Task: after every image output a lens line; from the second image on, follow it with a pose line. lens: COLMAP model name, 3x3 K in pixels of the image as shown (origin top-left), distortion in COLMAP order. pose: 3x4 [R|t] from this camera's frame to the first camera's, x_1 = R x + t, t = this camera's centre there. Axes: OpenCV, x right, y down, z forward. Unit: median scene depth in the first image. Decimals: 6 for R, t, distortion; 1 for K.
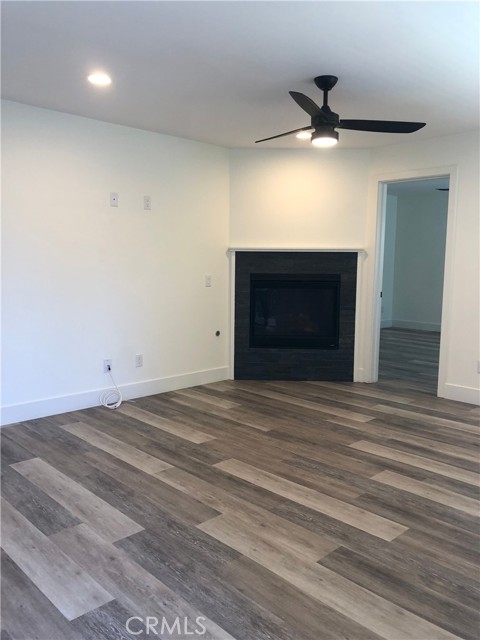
lens RADIAL K [[531.0, 0, 243.1], [0, 531.0, 314.4], [0, 0, 1]] dist [0.022439, -0.010840]
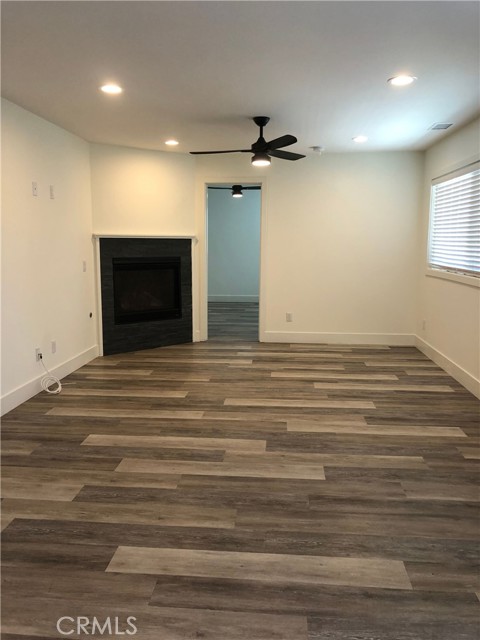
lens RADIAL K [[531.0, 0, 243.1], [0, 531.0, 314.4], [0, 0, 1]] dist [0.022439, -0.010840]
pose [[0.742700, -0.101184, 0.661935, -0.735641], [0.072701, 0.994859, 0.070505, -0.025407], [-0.665666, -0.004241, 0.746238, -0.014364]]
